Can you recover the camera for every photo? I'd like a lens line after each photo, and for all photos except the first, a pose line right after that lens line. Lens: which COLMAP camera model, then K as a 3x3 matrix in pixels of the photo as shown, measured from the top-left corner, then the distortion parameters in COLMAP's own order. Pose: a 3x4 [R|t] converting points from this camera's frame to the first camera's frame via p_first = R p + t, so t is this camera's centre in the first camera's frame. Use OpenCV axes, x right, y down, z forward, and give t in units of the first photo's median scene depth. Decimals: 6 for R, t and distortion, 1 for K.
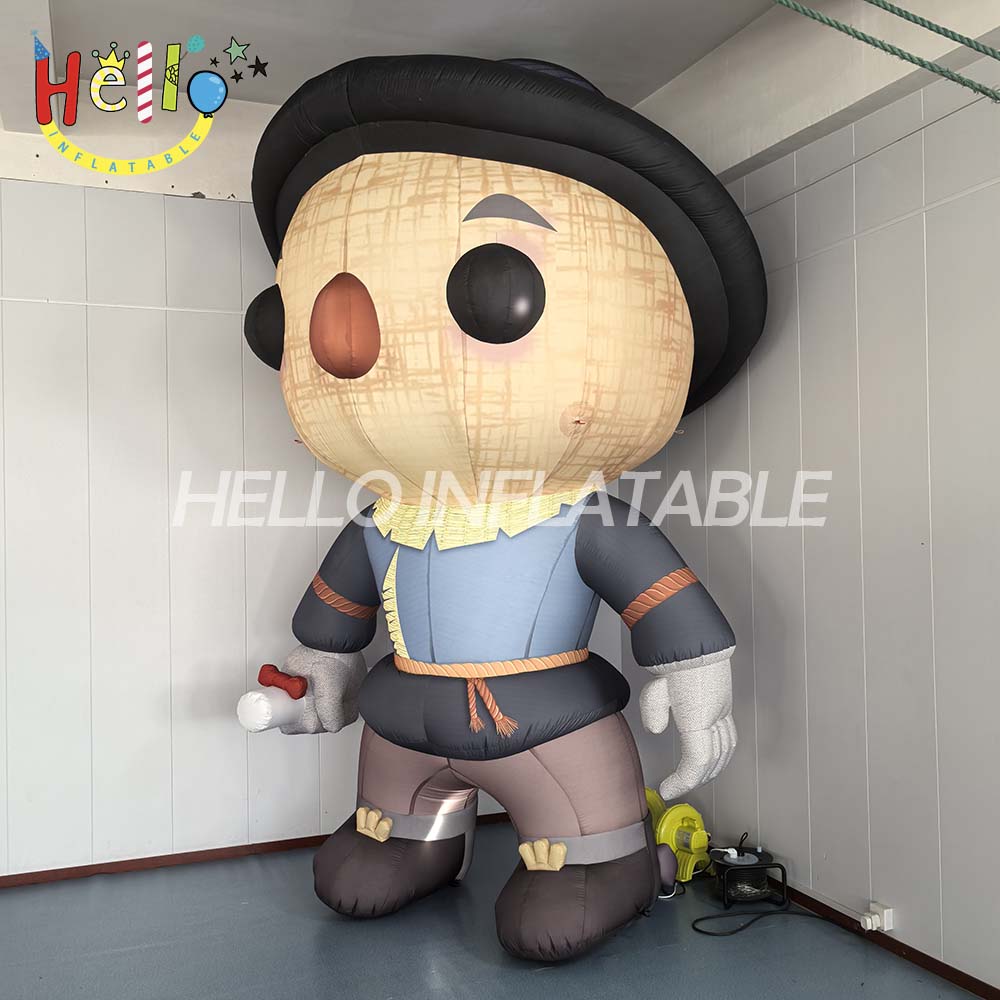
lens RADIAL K [[1048.4, 0, 520.9], [0, 1048.4, 522.6], [0, 0, 1]] dist [0.221253, -0.657014]
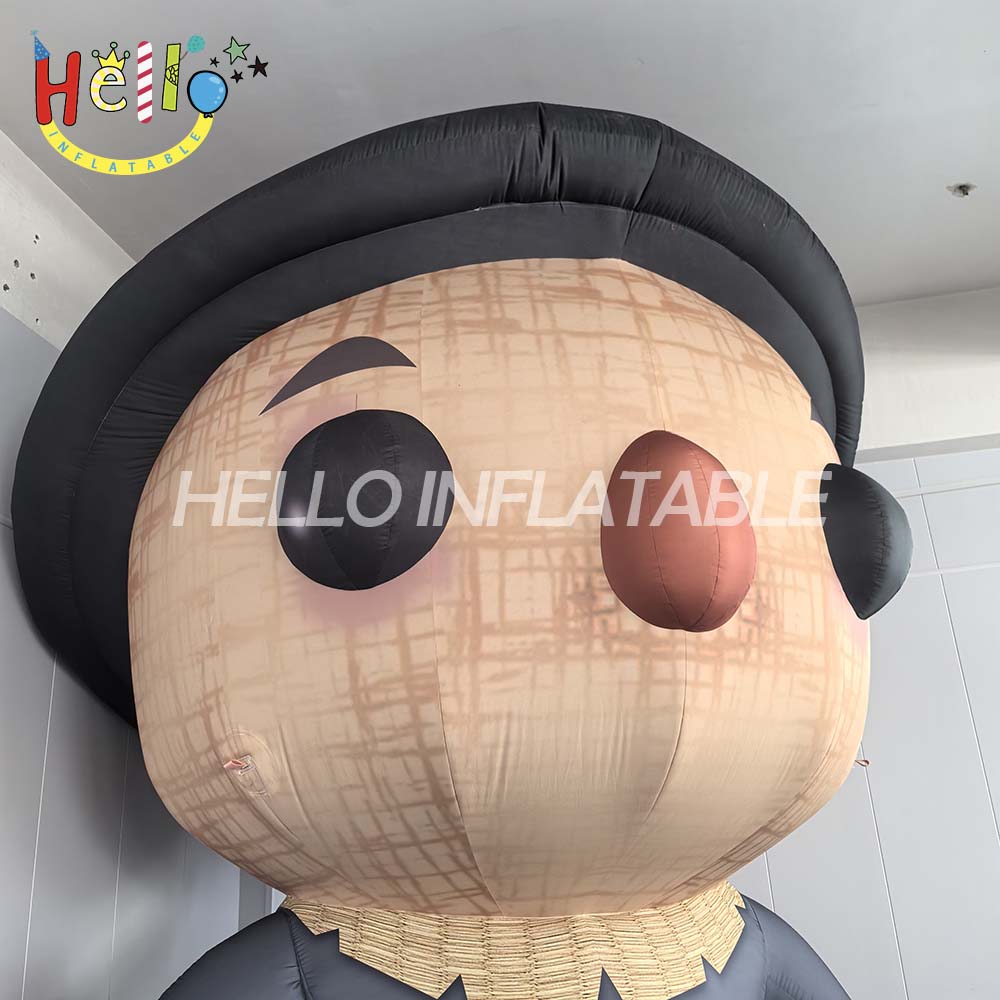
lens RADIAL K [[1048.4, 0, 520.9], [0, 1048.4, 522.6], [0, 0, 1]] dist [0.221253, -0.657014]
pose [[0.560433, 0.264895, 0.784695, -0.608719], [0.052074, 0.934325, -0.352598, -0.015771], [-0.826561, 0.238469, 0.509832, 0.818936]]
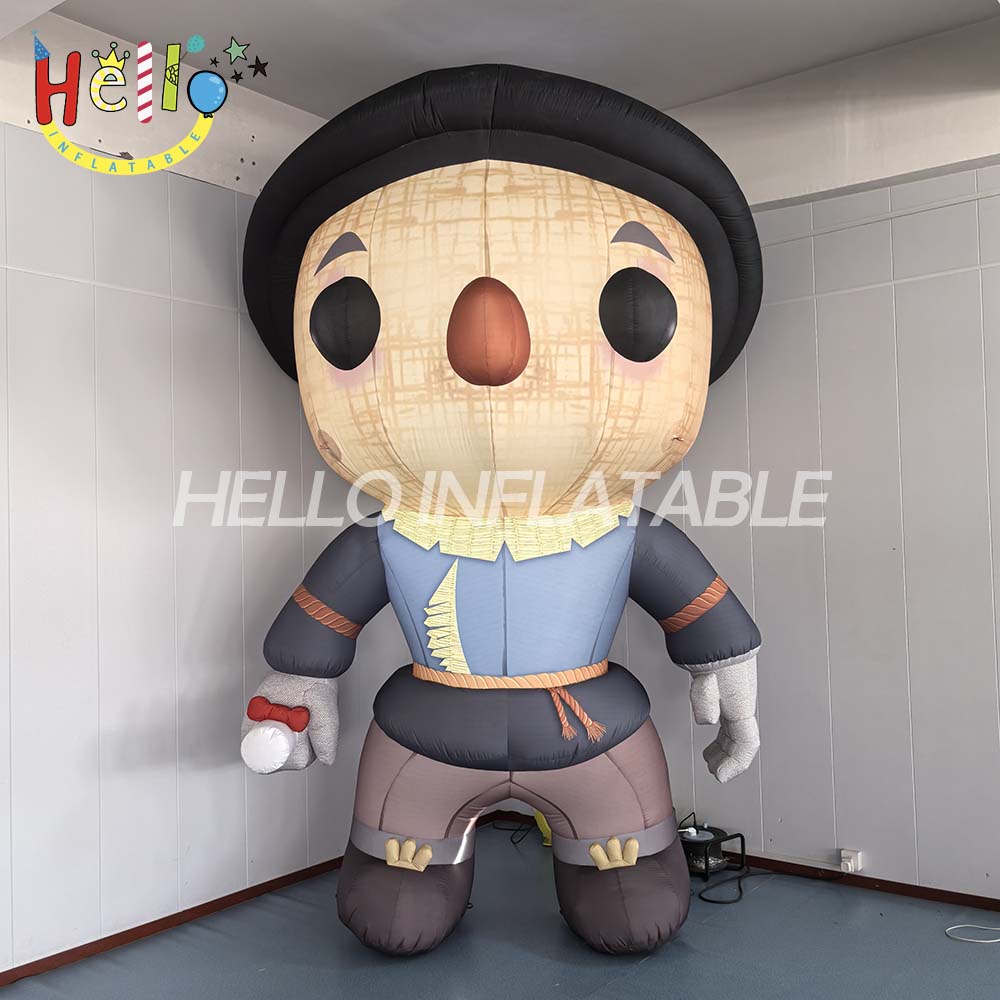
lens RADIAL K [[1048.4, 0, 520.9], [0, 1048.4, 522.6], [0, 0, 1]] dist [0.221253, -0.657014]
pose [[0.859942, 0.003764, 0.510379, -0.645413], [0.009525, 0.999680, -0.023421, 0.013796], [-0.510303, 0.025002, 0.859631, 0.154379]]
